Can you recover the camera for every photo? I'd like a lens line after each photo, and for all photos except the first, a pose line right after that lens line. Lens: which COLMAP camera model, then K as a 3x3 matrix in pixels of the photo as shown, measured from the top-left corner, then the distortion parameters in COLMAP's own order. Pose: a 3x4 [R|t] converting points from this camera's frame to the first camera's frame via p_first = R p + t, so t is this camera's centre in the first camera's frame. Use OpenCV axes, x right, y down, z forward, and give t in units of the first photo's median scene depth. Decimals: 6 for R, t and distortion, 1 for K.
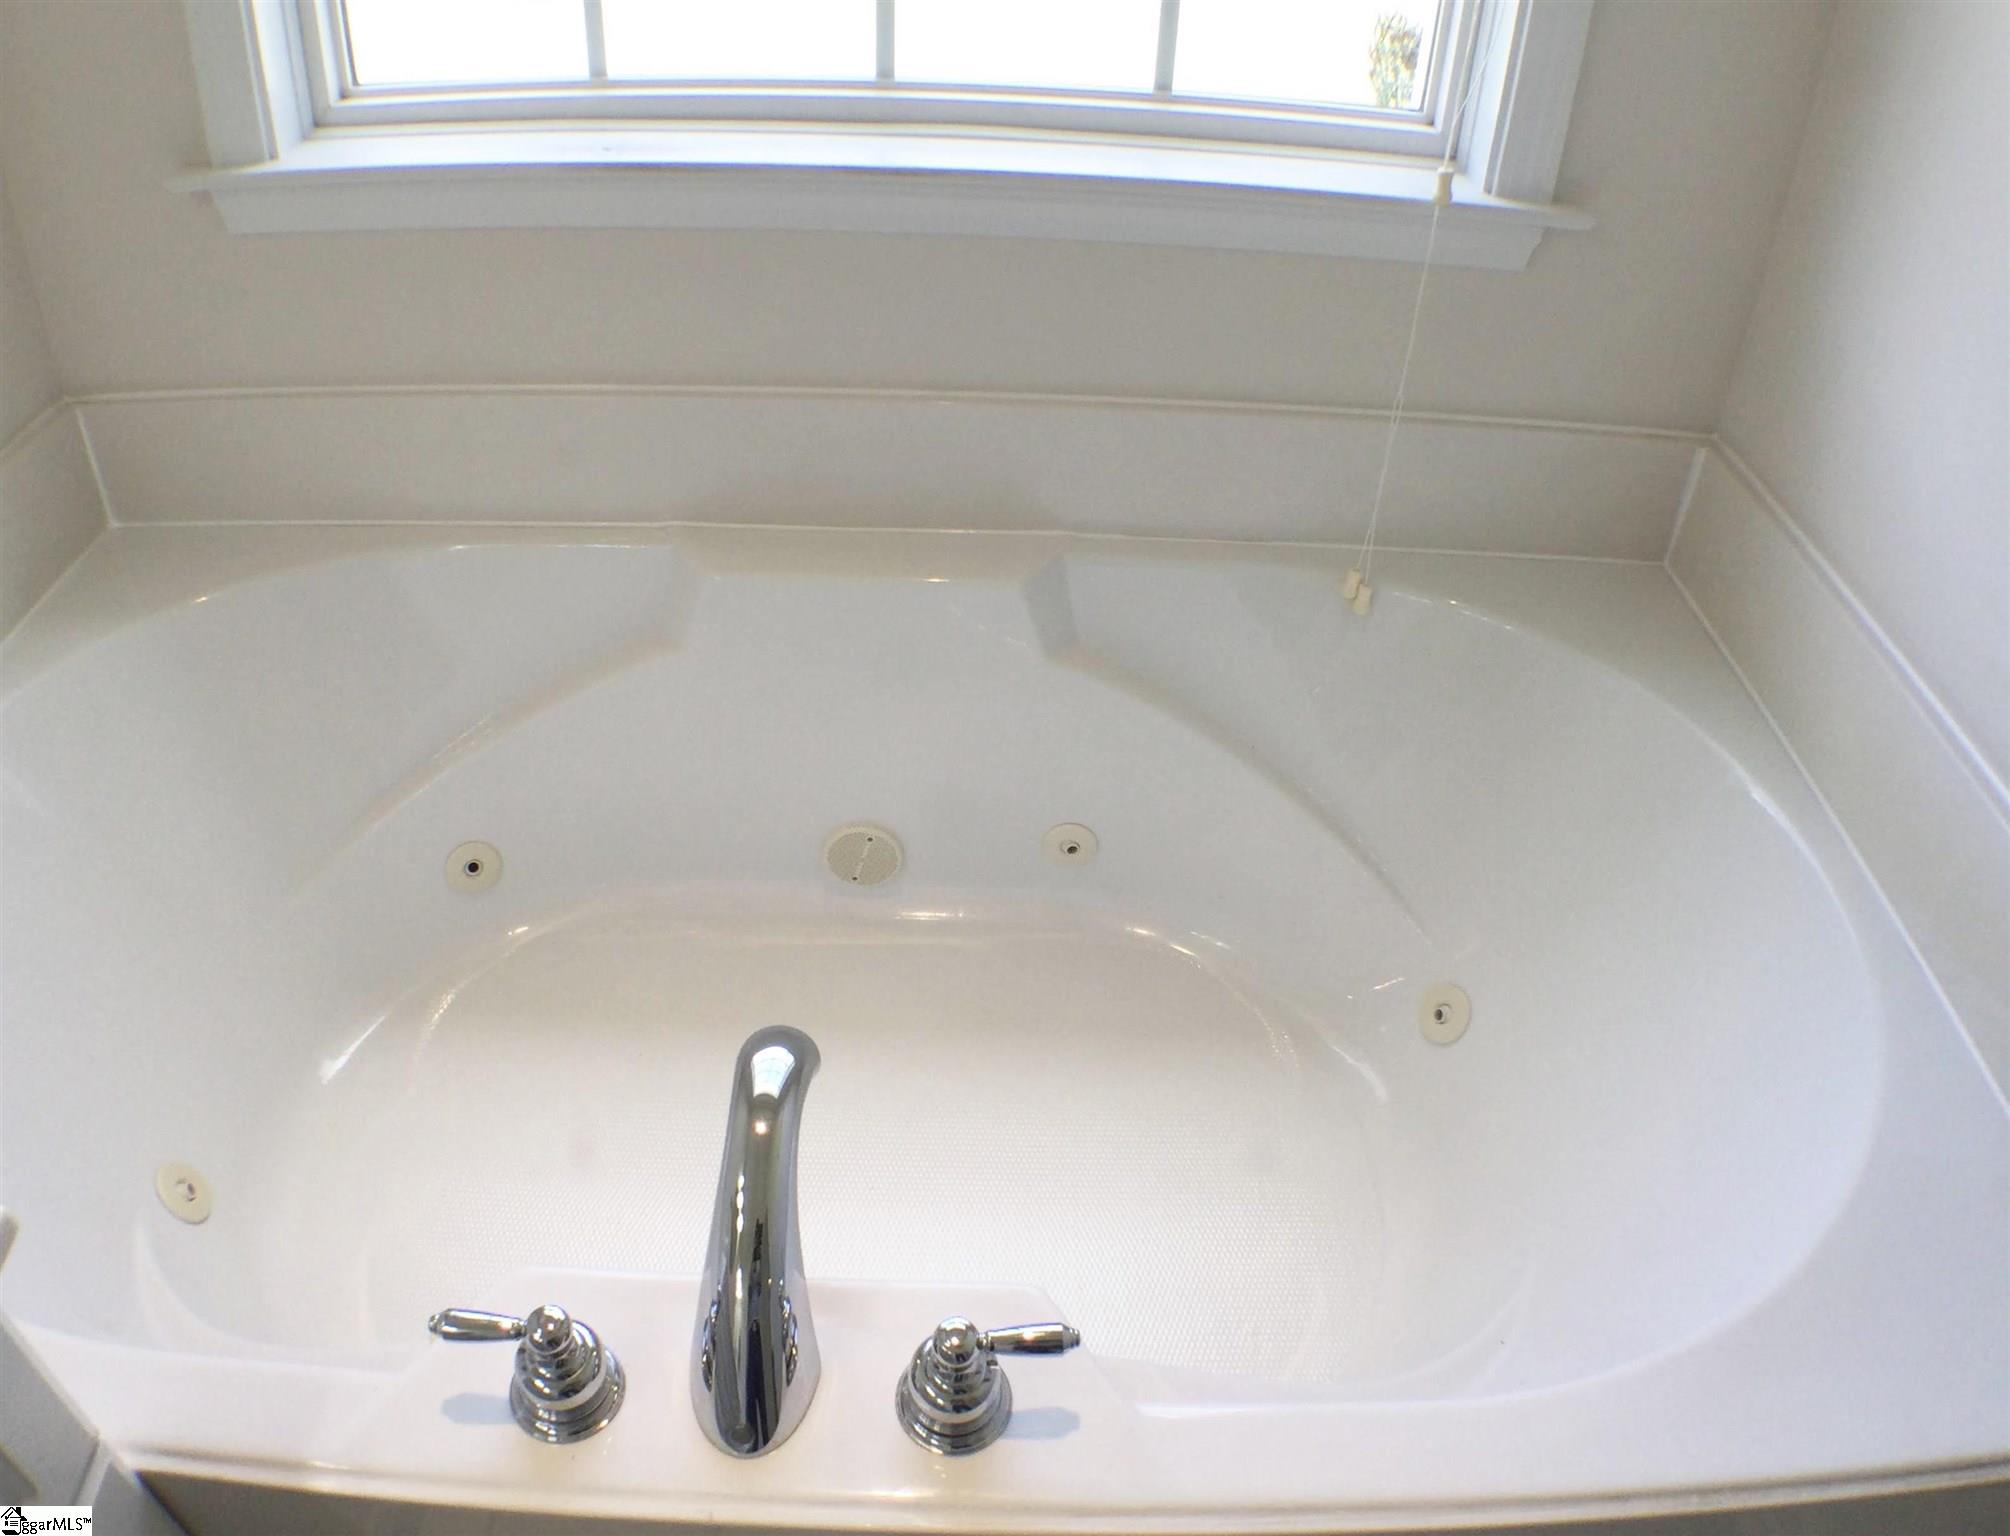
lens RADIAL K [[1503.3, 0, 1005.0], [0, 1503.3, 768.0], [0, 0, 1]] dist [-0.163745, 0.038614]
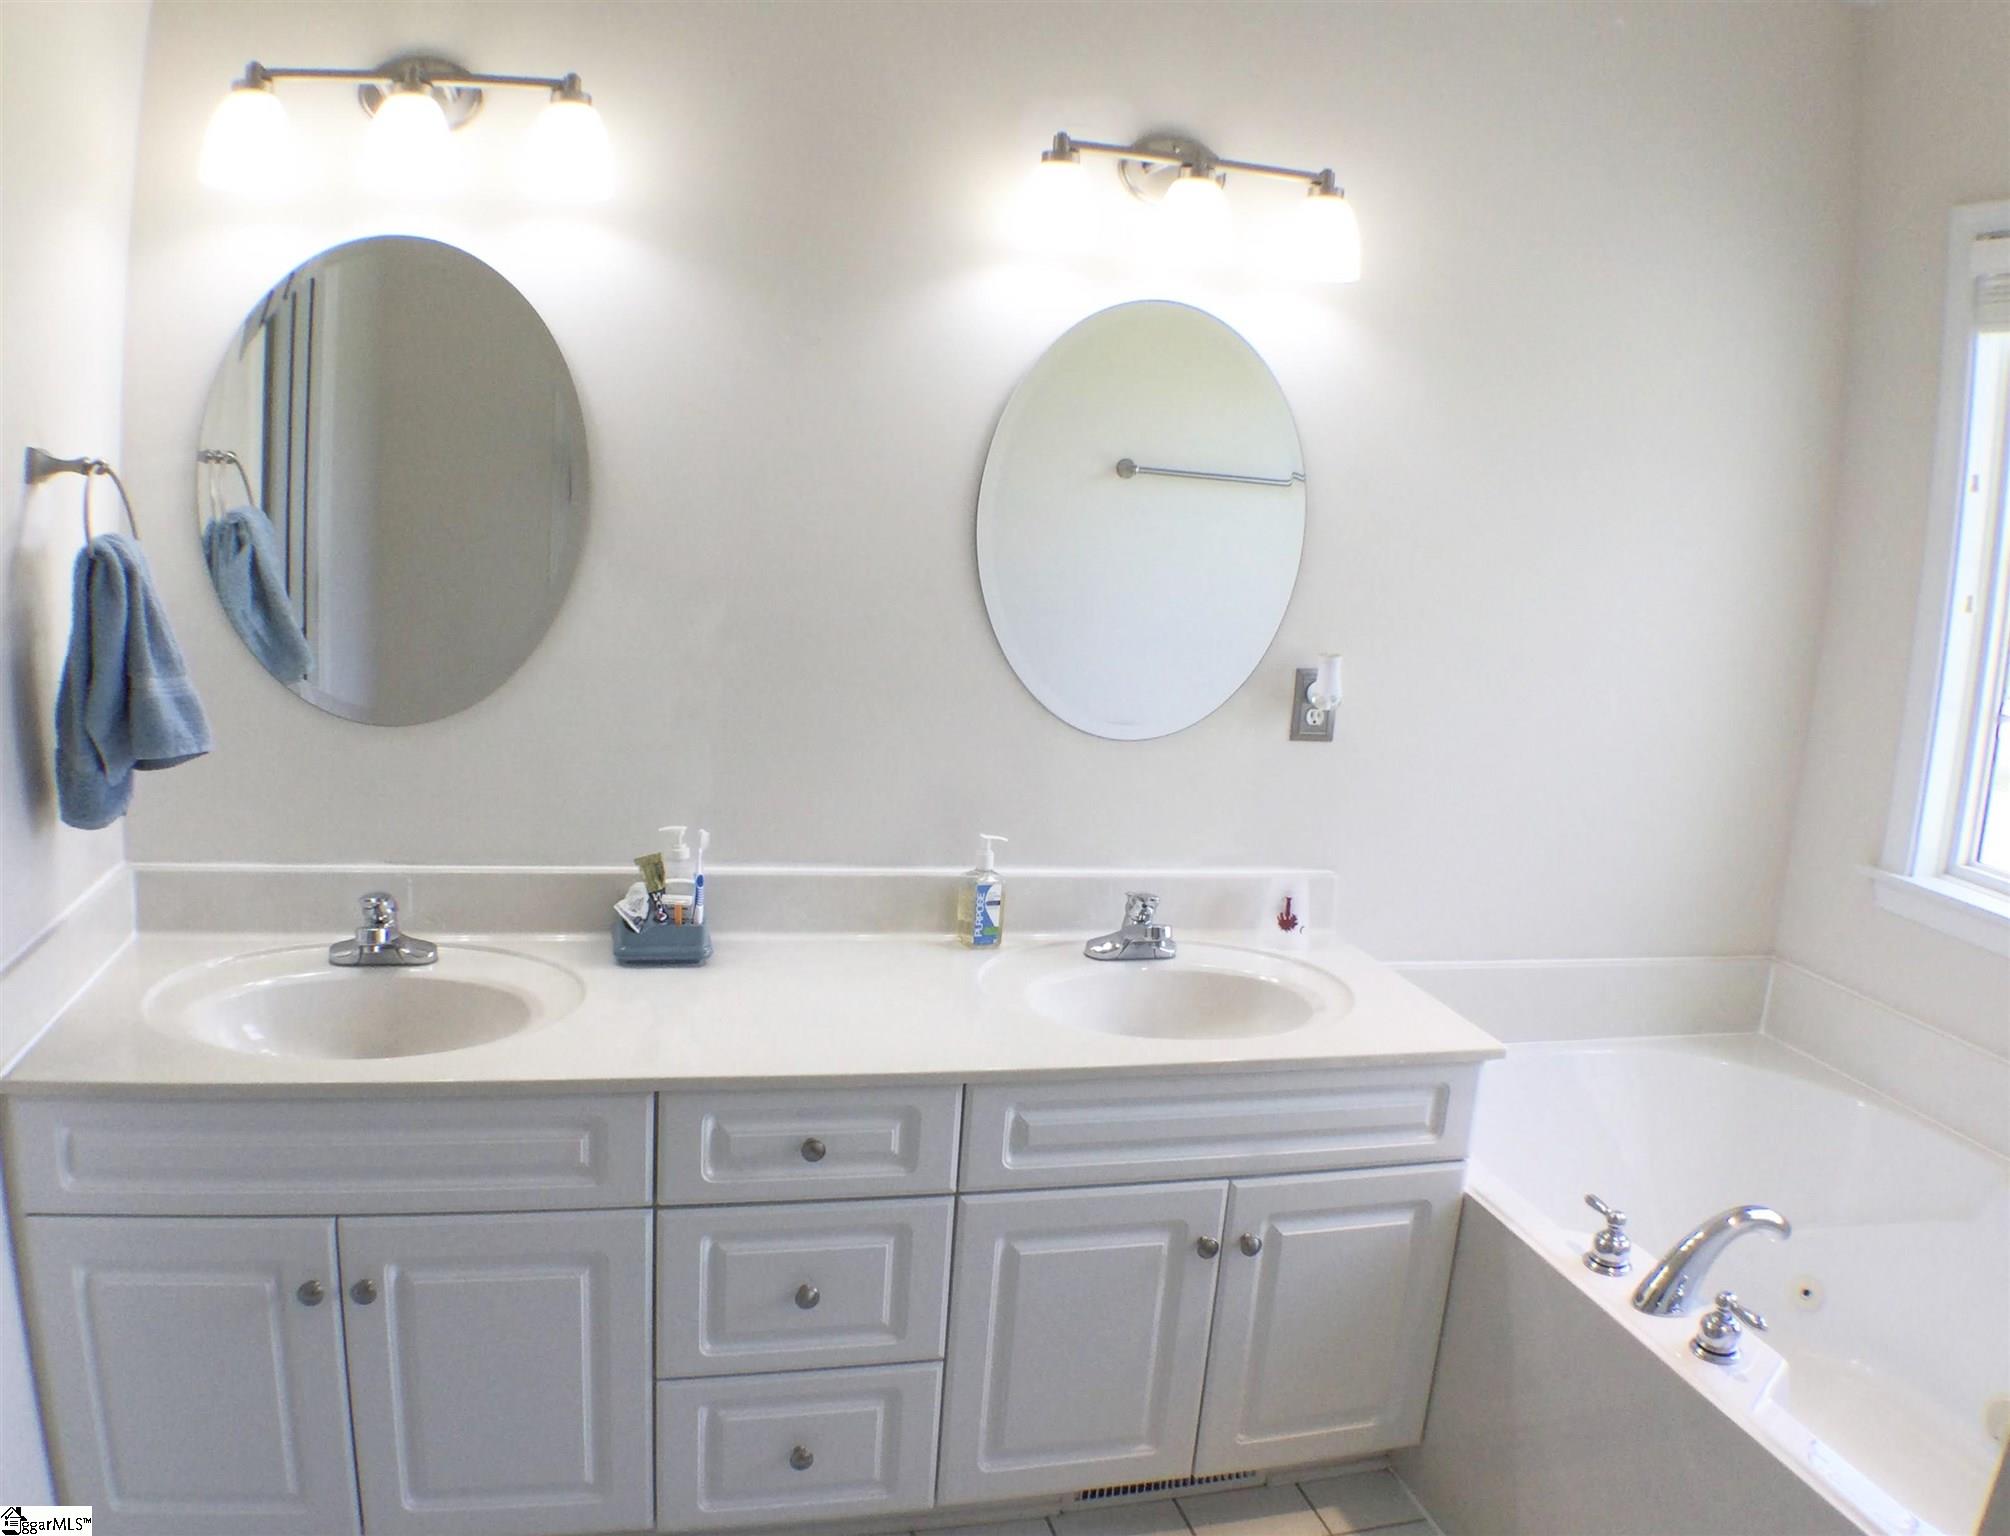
lens RADIAL K [[1503.3, 0, 1005.0], [0, 1503.3, 768.0], [0, 0, 1]] dist [-0.163745, 0.038614]
pose [[0.284403, 0.182081, -0.941255, 0.878189], [-0.647933, 0.760137, -0.048730, 0.334576], [0.706610, 0.623729, 0.334161, -0.585757]]
